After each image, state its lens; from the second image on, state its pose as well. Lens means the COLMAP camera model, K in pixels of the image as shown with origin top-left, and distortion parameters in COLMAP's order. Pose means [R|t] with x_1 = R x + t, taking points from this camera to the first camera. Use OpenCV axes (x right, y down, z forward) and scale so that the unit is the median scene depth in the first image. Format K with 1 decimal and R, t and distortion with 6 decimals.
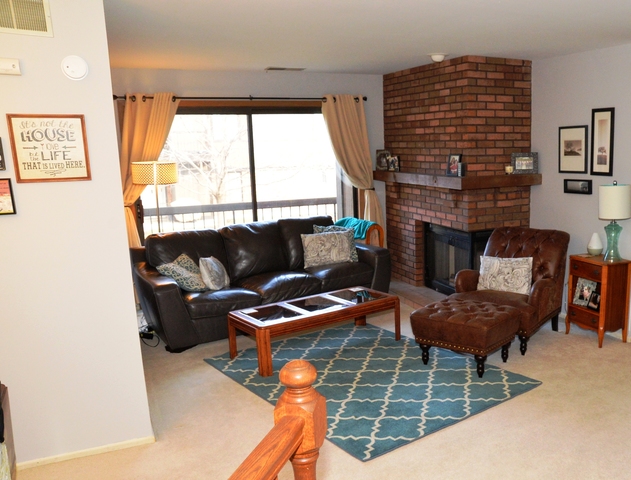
lens RADIAL K [[639.3, 0, 316.2], [0, 639.3, 281.5], [0, 0, 1]] dist [-0.111667, 0.012632]
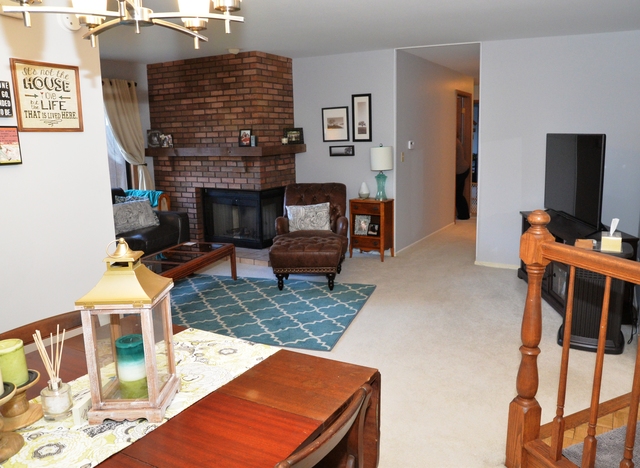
lens RADIAL K [[559.8, 0, 320.0], [0, 559.8, 234.0], [0, 0, 1]] dist [-0.098603, 0.000129]
pose [[0.805796, -0.093010, 0.584843, -0.335782], [0.121211, 0.992585, -0.009149, 0.032857], [-0.579655, 0.078261, 0.811095, 0.043260]]
